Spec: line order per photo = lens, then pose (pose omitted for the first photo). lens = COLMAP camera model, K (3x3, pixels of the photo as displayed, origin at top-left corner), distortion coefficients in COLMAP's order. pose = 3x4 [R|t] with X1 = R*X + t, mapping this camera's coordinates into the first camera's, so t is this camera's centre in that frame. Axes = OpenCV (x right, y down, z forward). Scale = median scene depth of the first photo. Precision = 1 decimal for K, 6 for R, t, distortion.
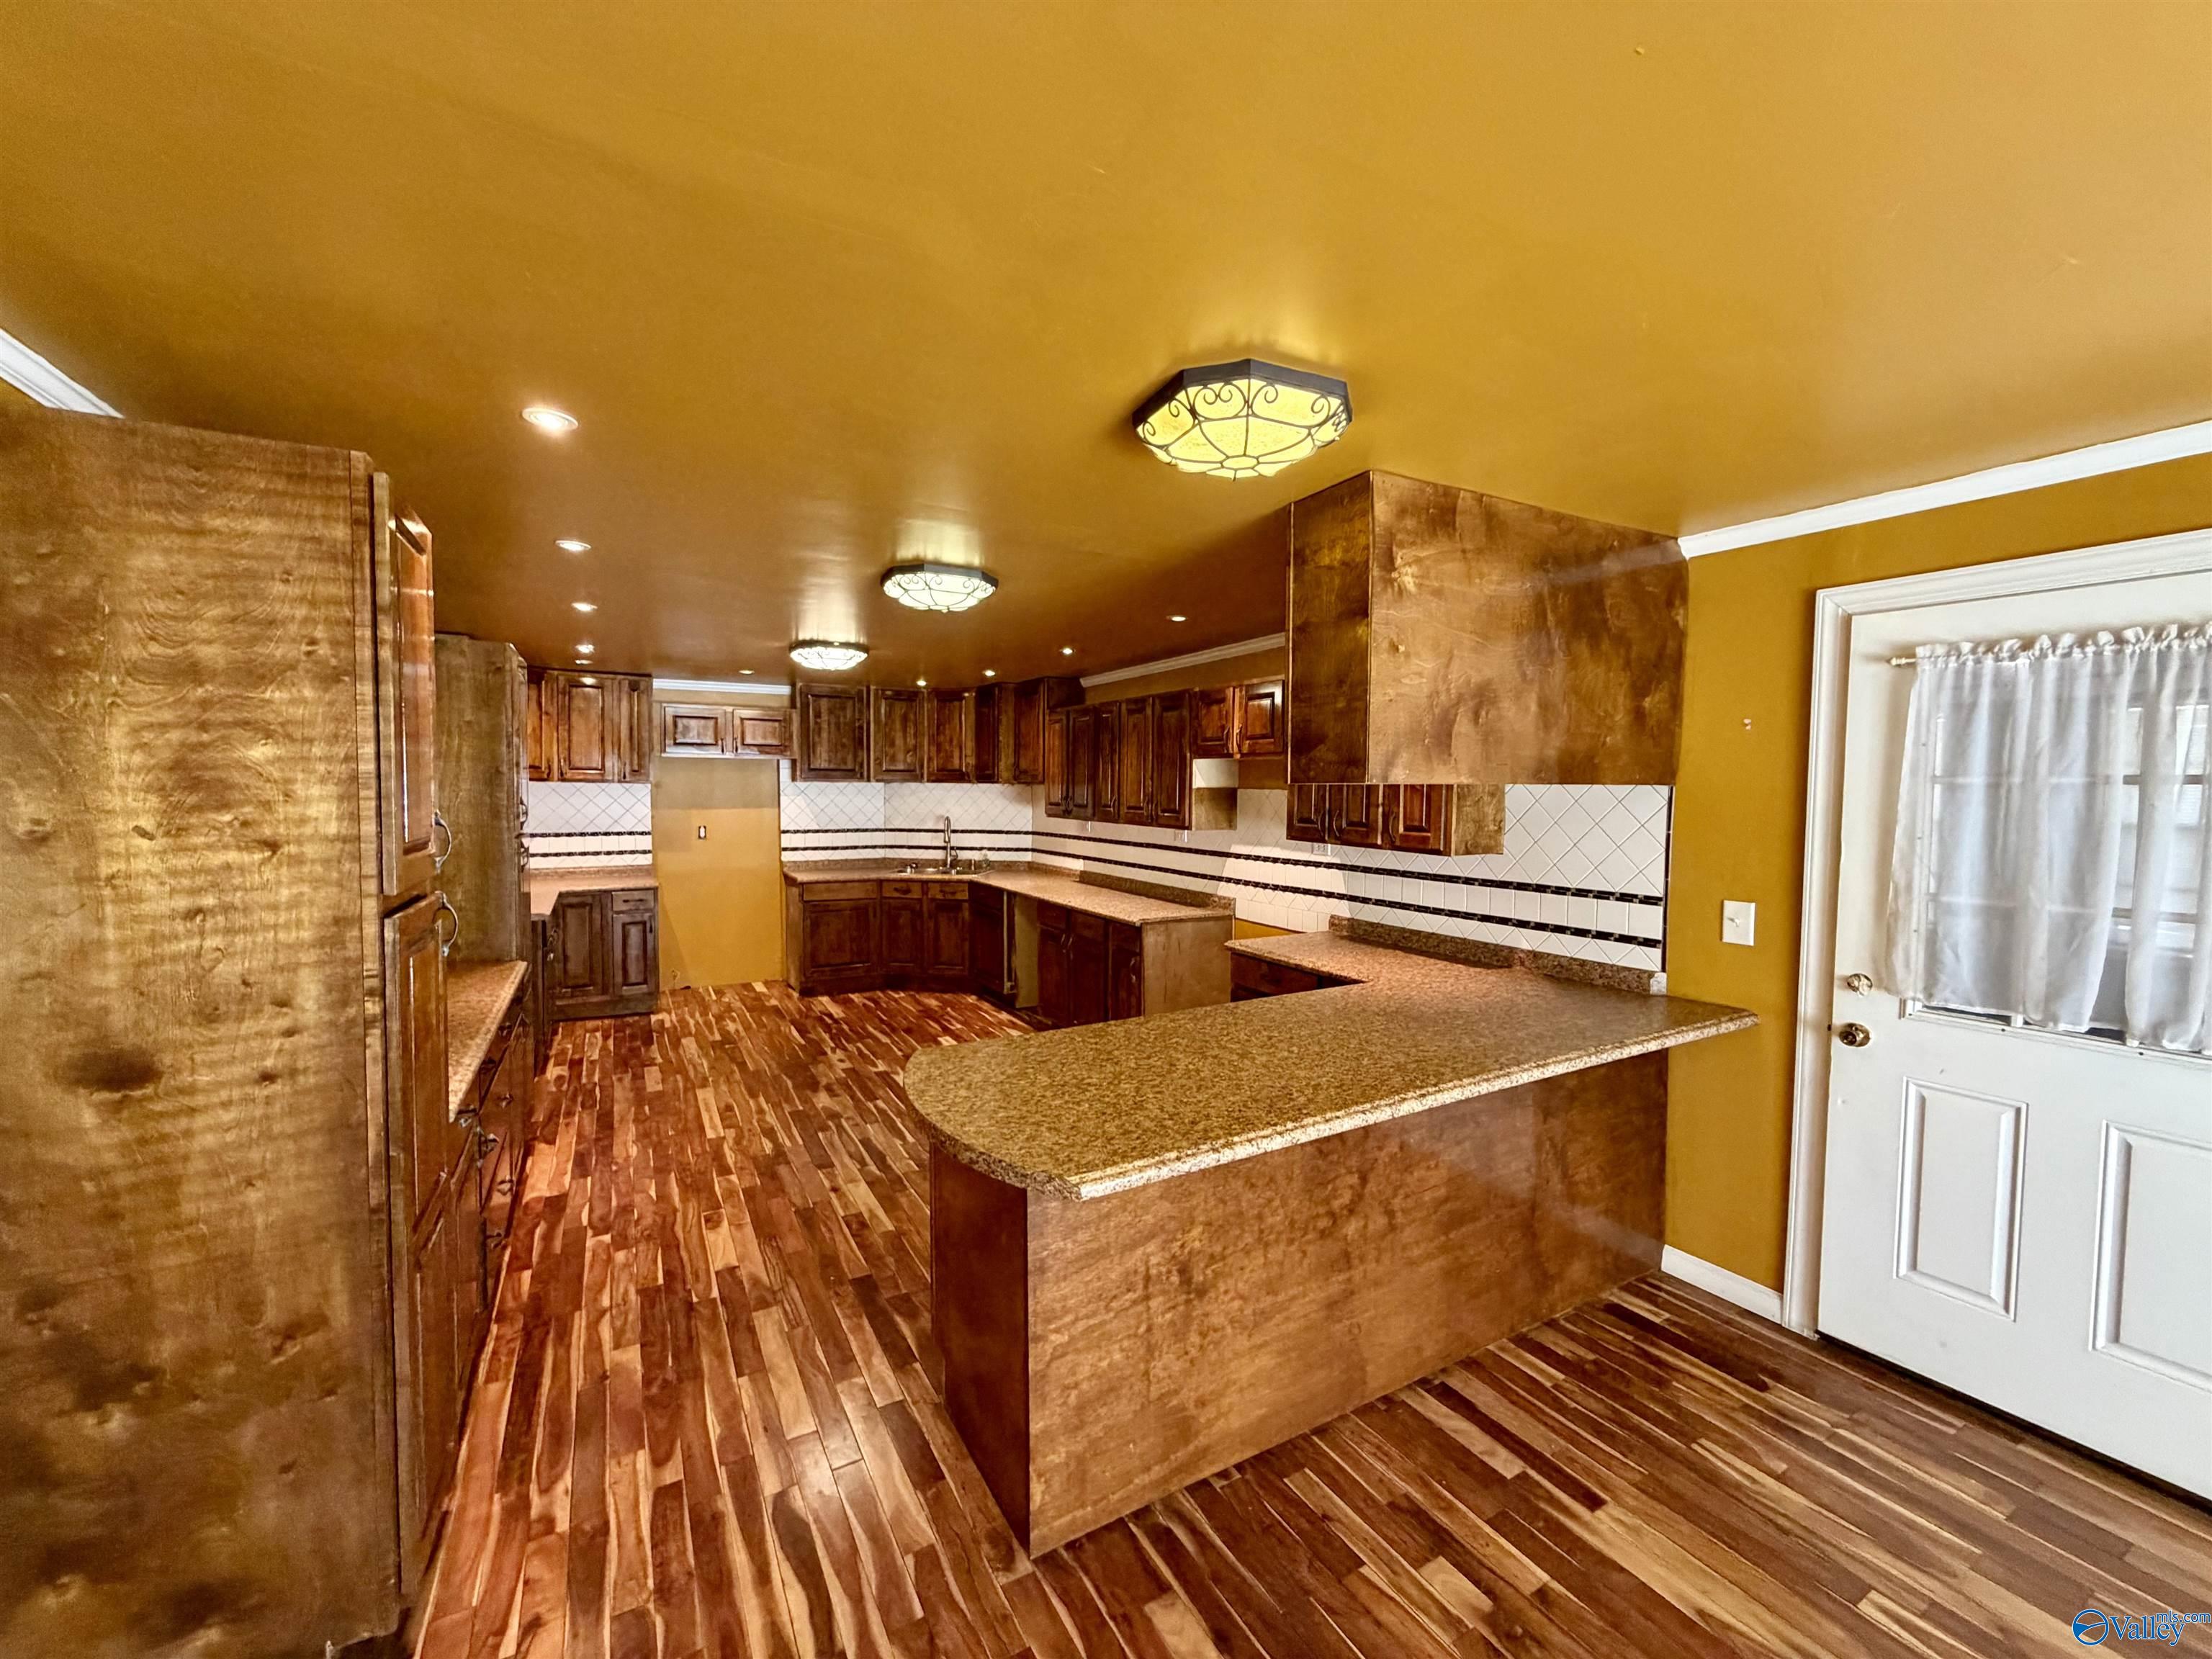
lens RADIAL K [[881.3, 0, 1102.8], [0, 881.3, 828.3], [0, 0, 1]] dist [-0.000634, -0.000238]
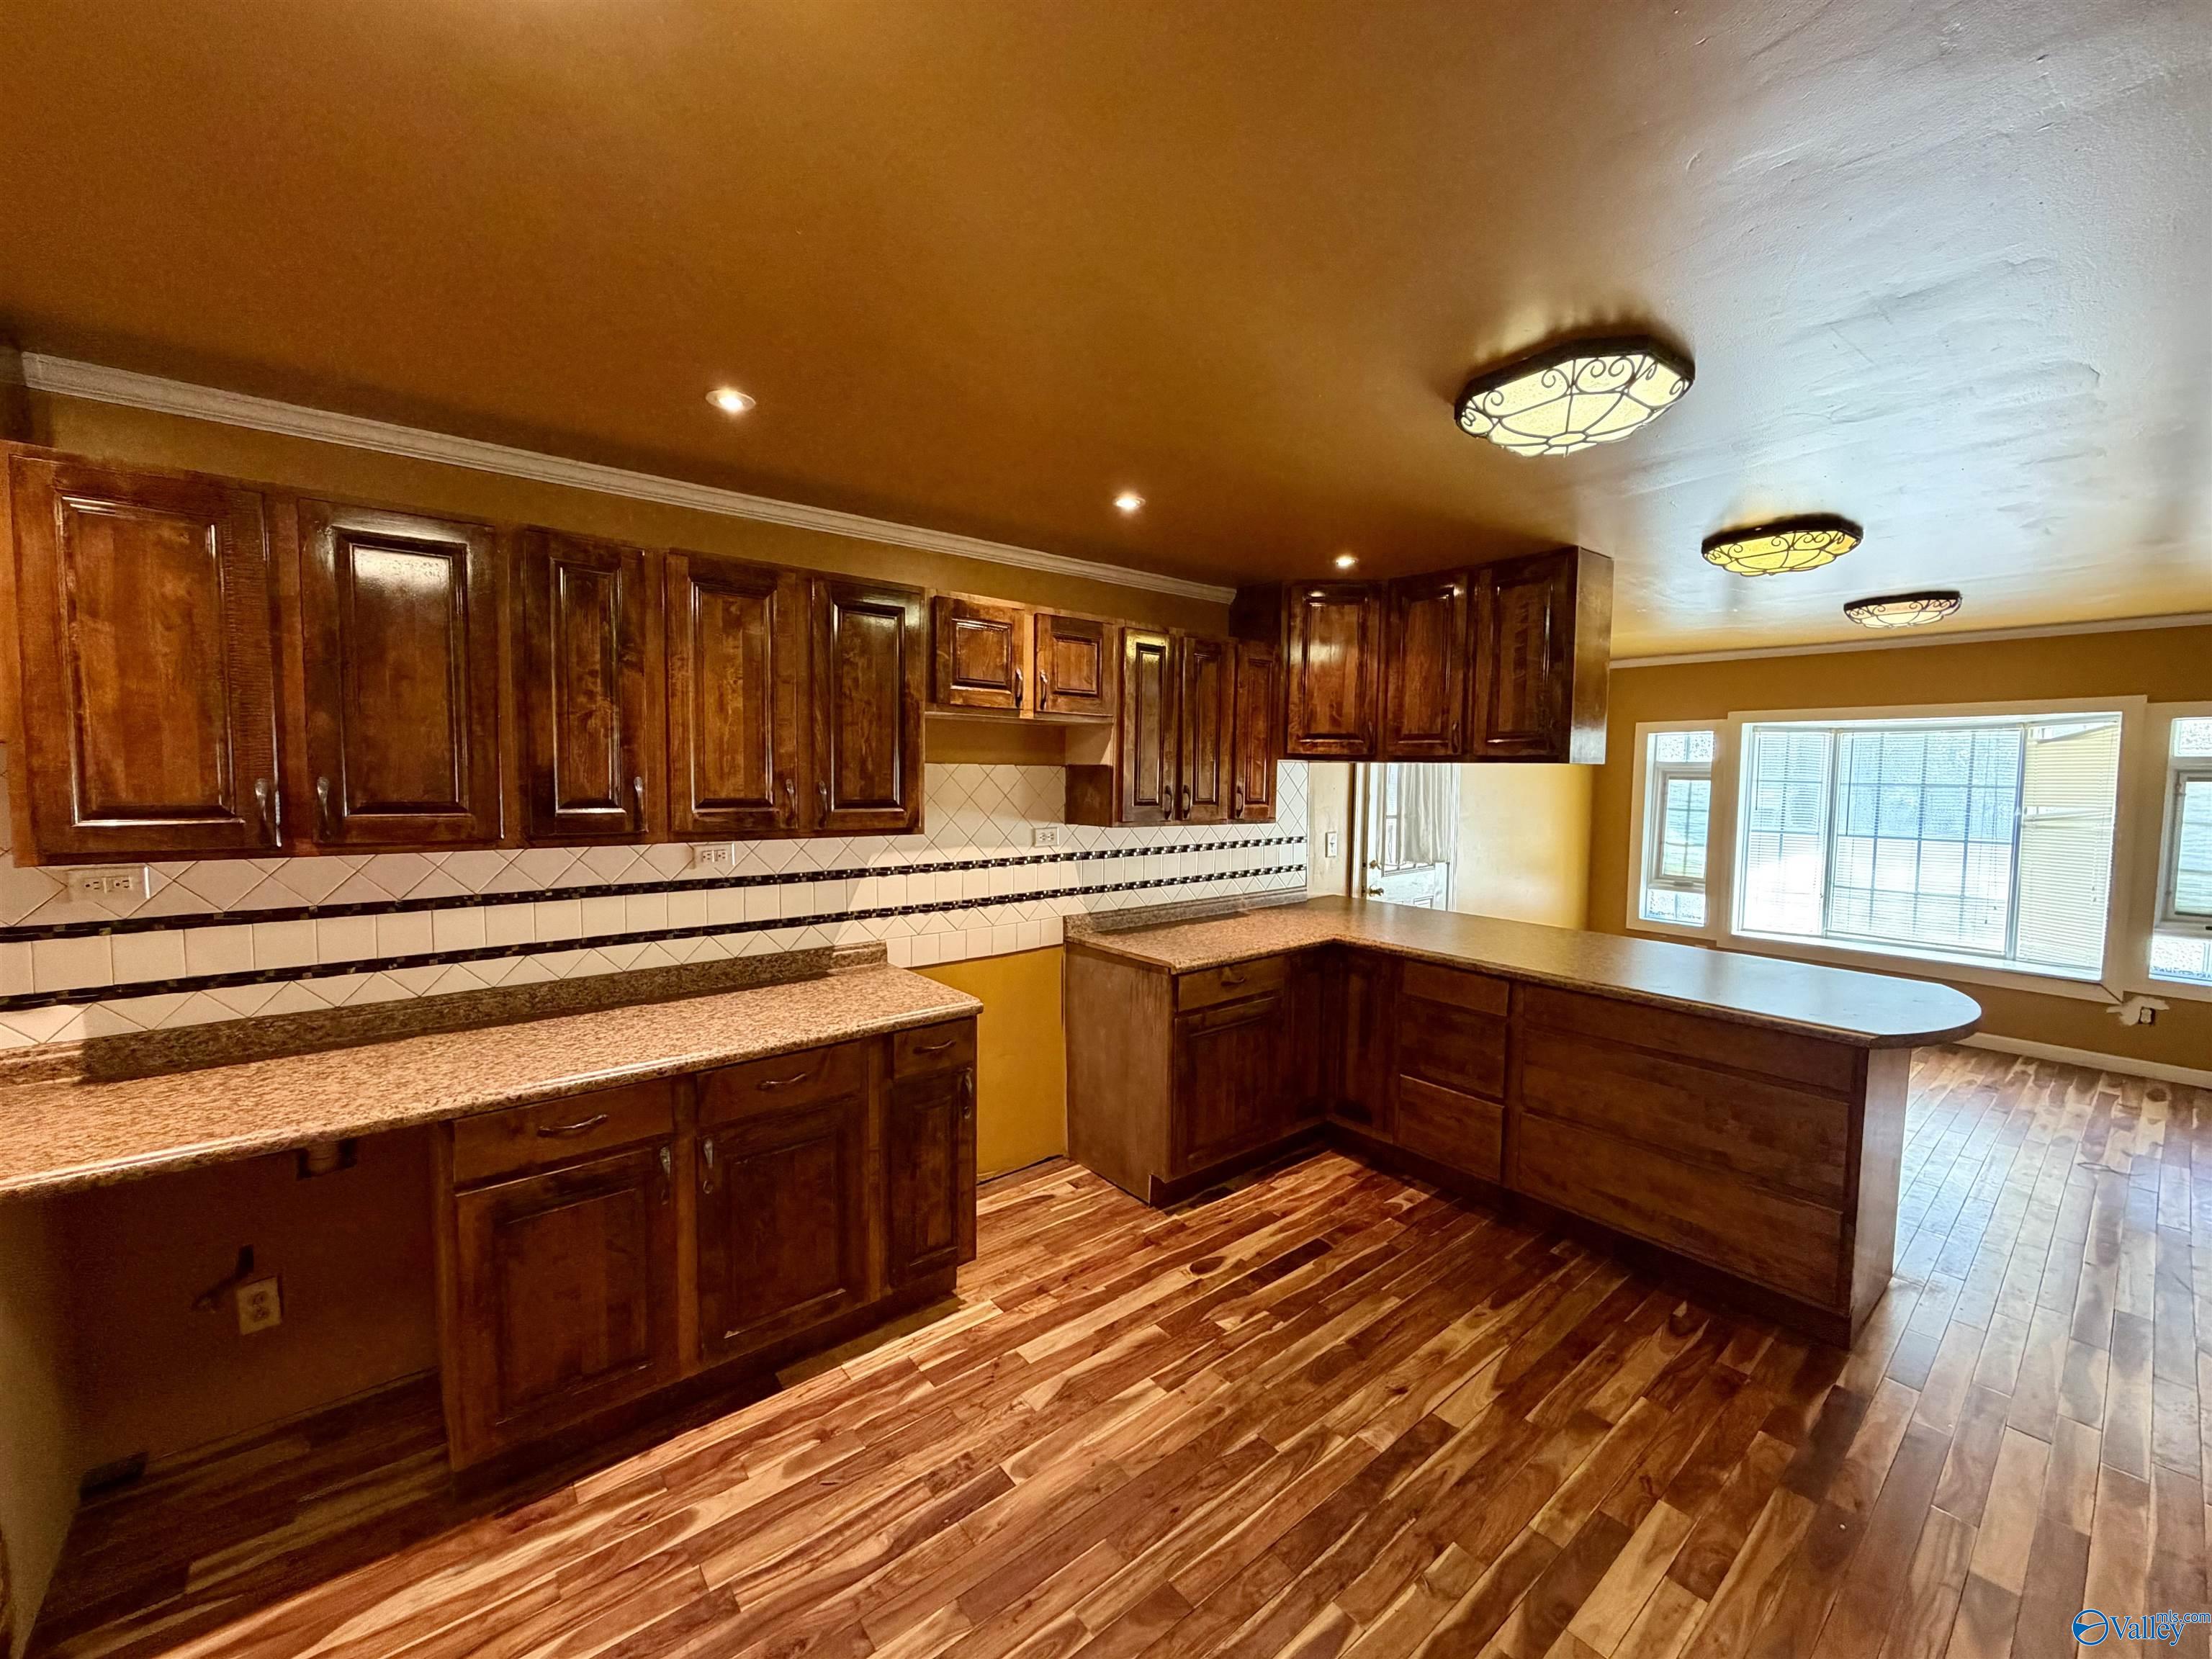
lens RADIAL K [[881.3, 0, 1102.8], [0, 881.3, 828.3], [0, 0, 1]] dist [-0.000634, -0.000238]
pose [[-0.178755, -0.064687, 0.981765, -0.399606], [0.041554, 0.996450, 0.073220, -0.031265], [-0.983016, 0.053885, -0.175432, 0.801078]]
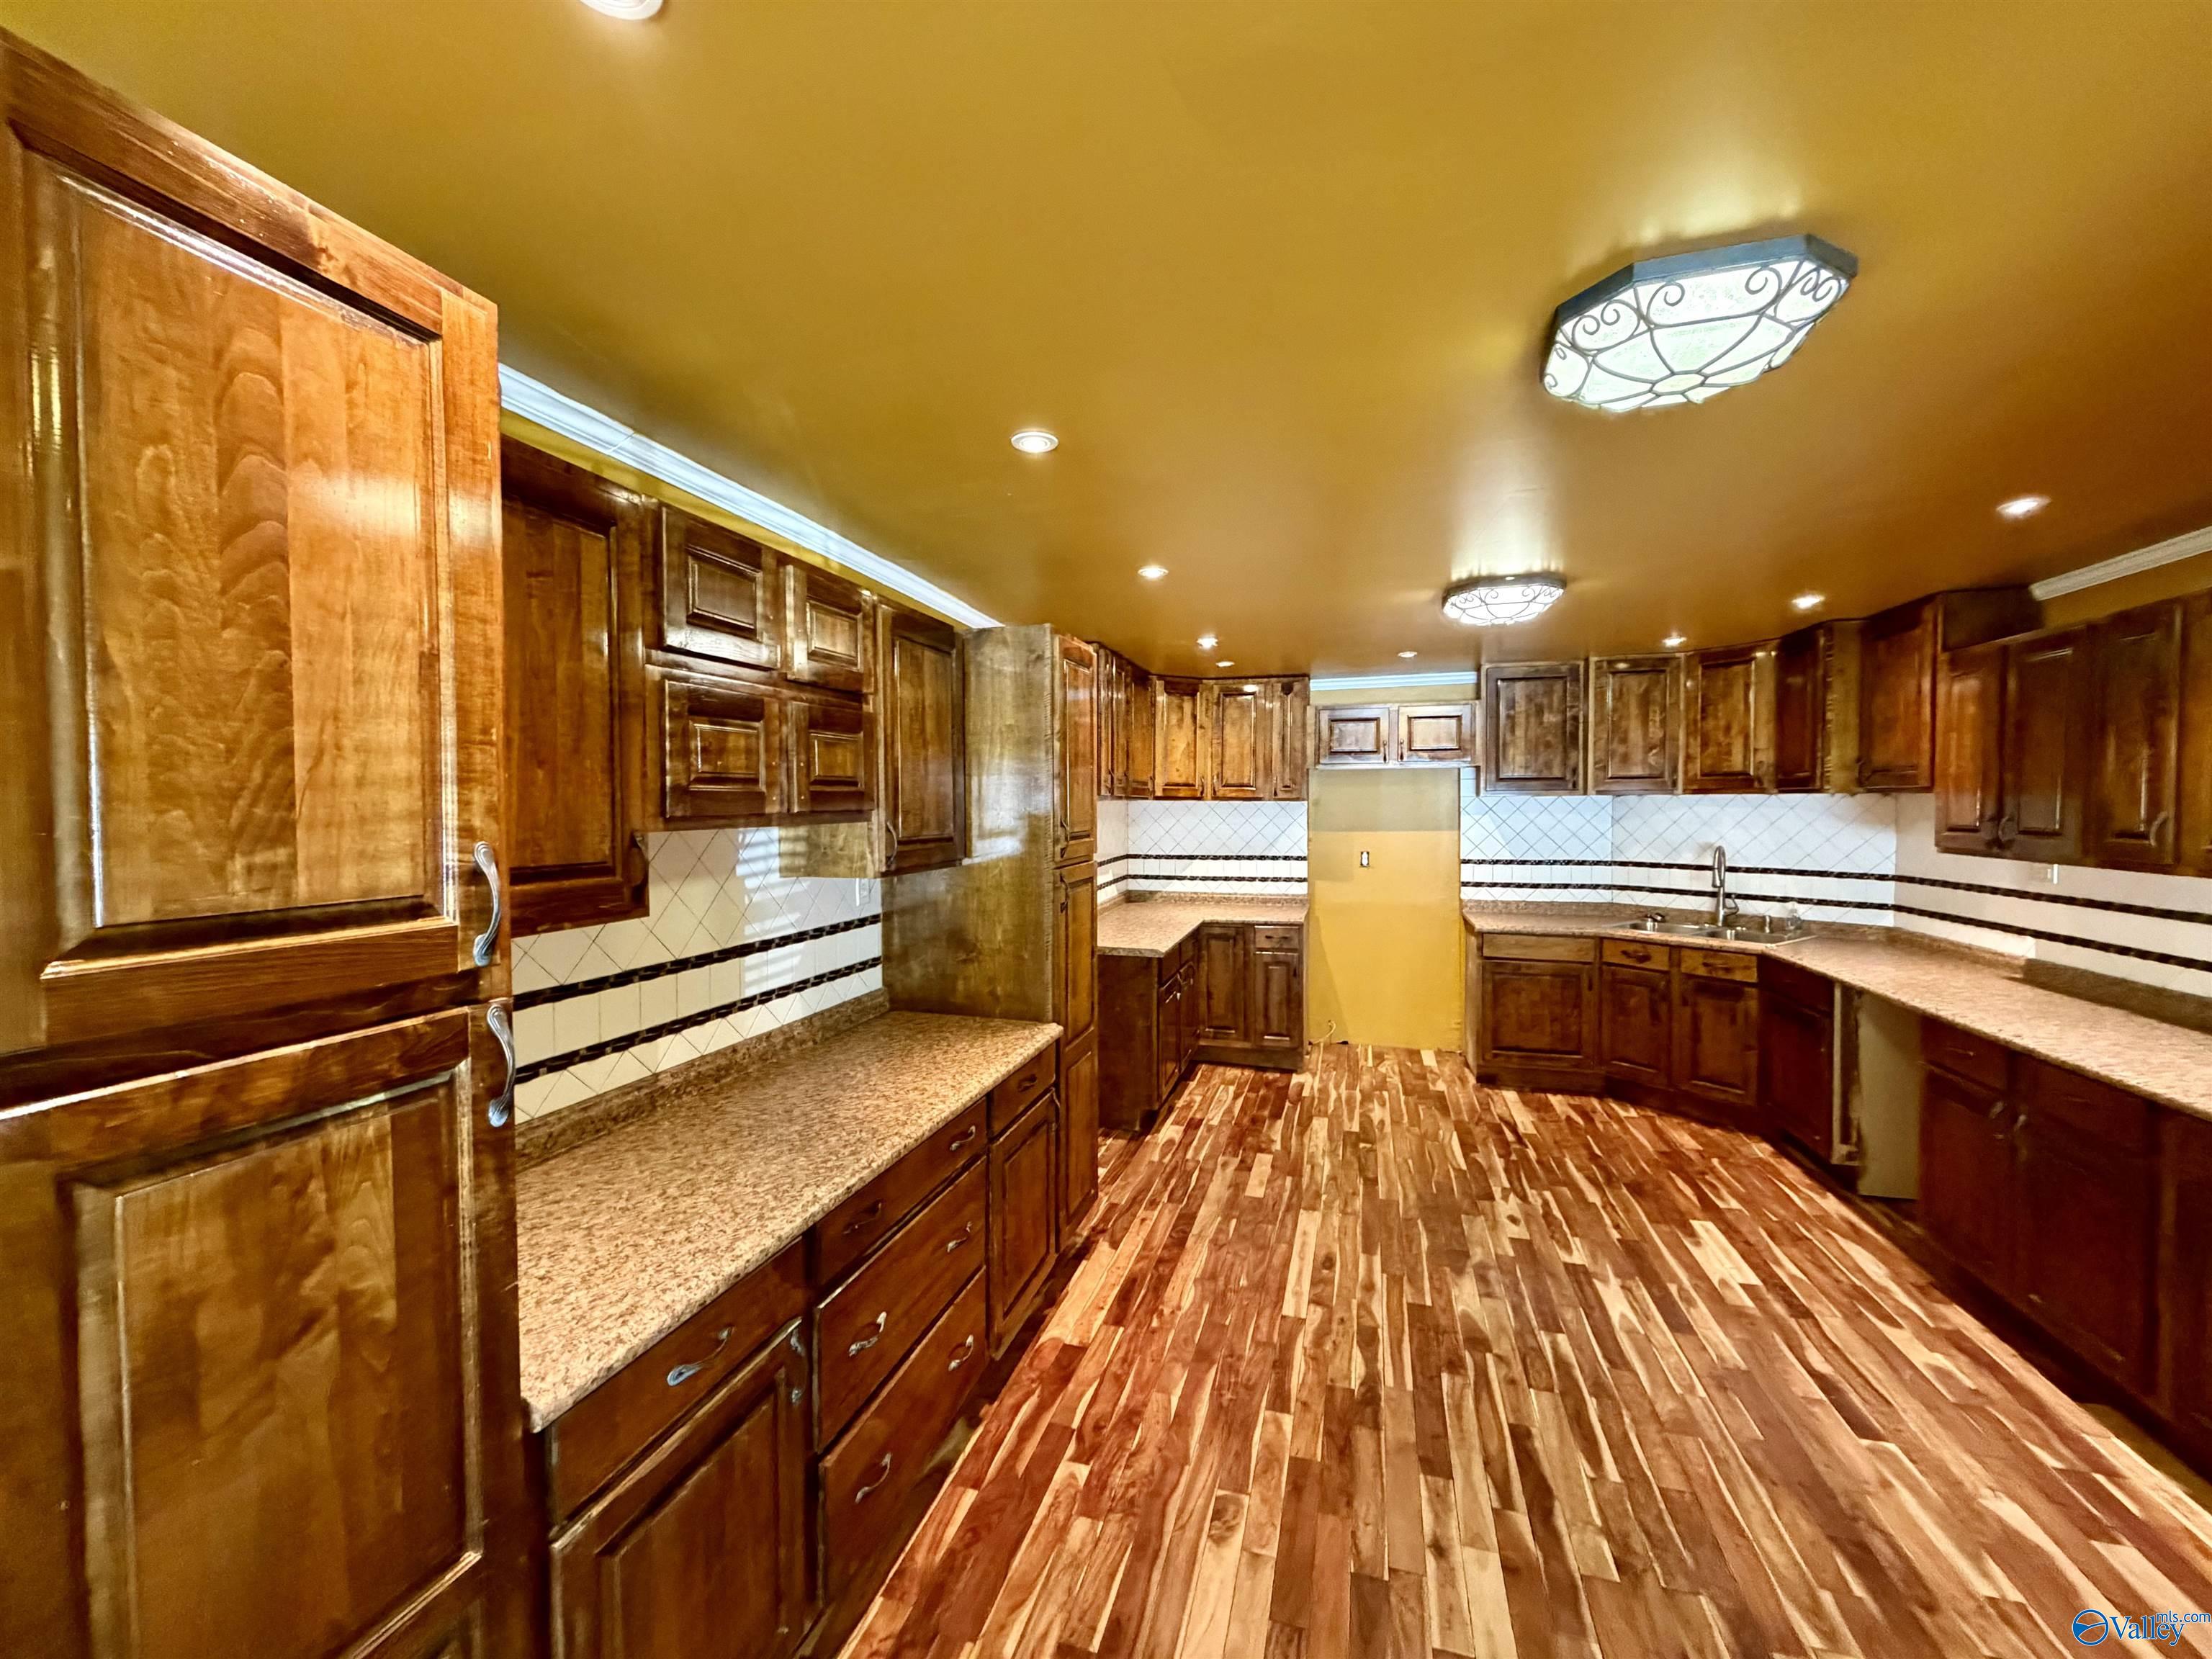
lens RADIAL K [[881.3, 0, 1102.8], [0, 881.3, 828.3], [0, 0, 1]] dist [-0.000634, -0.000238]
pose [[0.701268, 0.007570, -0.712858, -0.042034], [-0.023480, 0.999646, -0.012482, -0.009684], [0.712511, 0.025491, 0.701197, 0.284369]]
